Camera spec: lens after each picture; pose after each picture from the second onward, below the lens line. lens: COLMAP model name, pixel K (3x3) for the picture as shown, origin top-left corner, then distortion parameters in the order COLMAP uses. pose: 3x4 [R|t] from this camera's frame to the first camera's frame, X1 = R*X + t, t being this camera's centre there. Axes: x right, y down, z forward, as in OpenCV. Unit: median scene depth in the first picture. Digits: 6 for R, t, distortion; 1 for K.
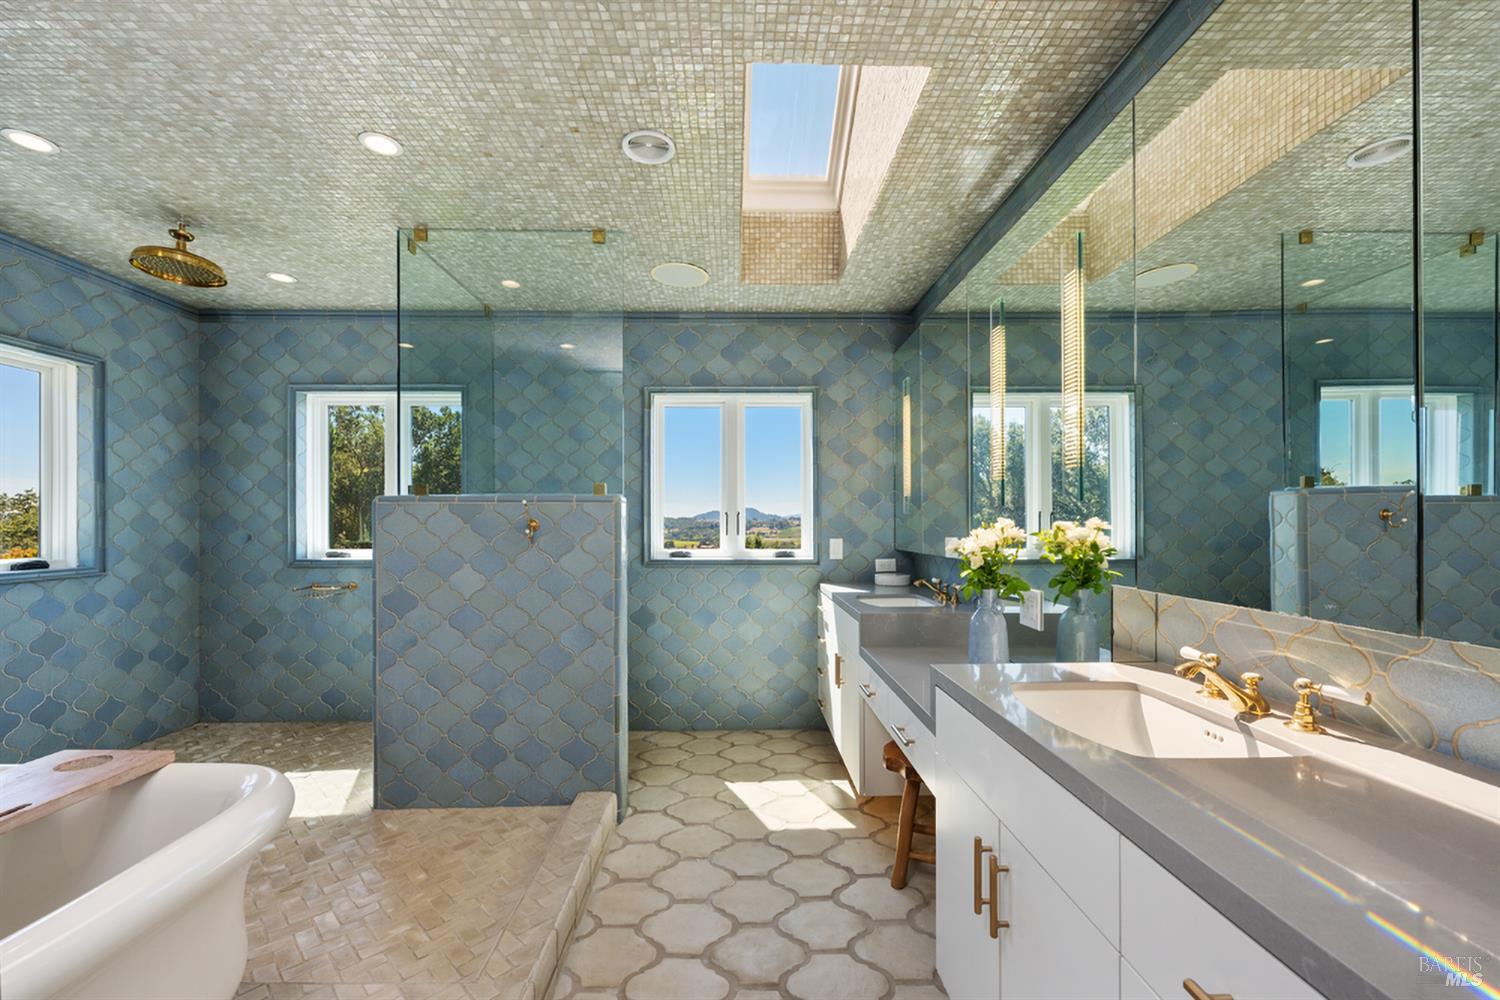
lens RADIAL K [[605.9, 0, 749.9], [0, 605.9, 525.2], [0, 0, 1]] dist [-0.001796, -0.000277]
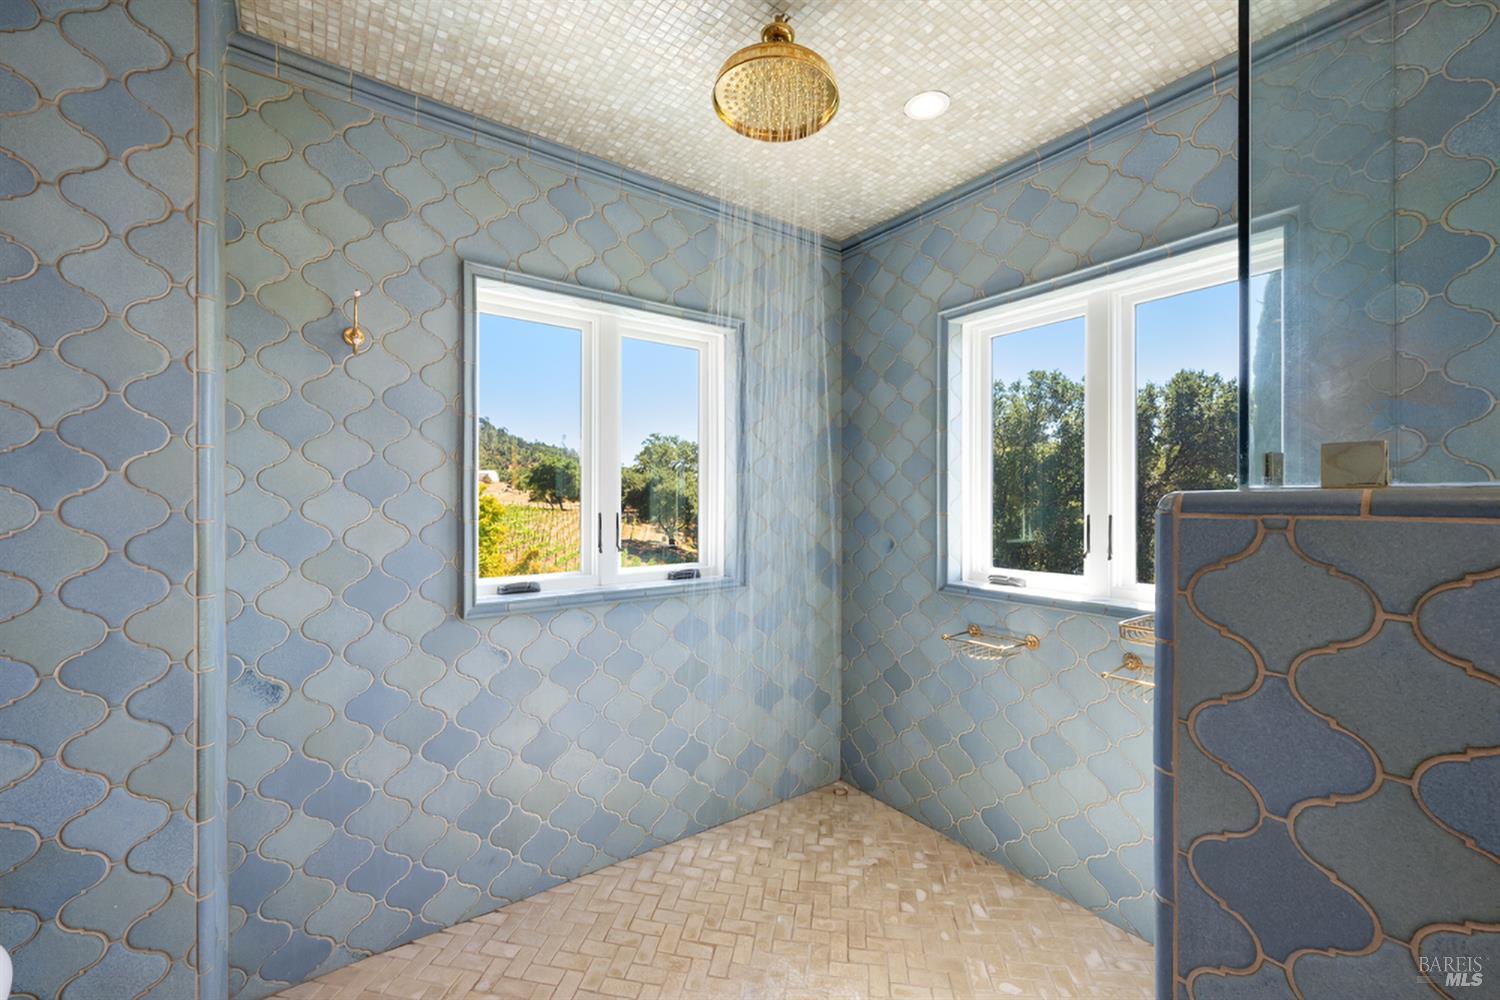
lens RADIAL K [[596.4, 0, 750.0], [0, 596.4, 500.0], [0, 0, 1]] dist [-0.001080, -0.000108]
pose [[0.568030, 0.001918, -0.823006, -0.353037], [-0.003106, 0.999995, 0.000187, -0.031299], [0.823002, 0.002450, 0.568033, 0.474086]]
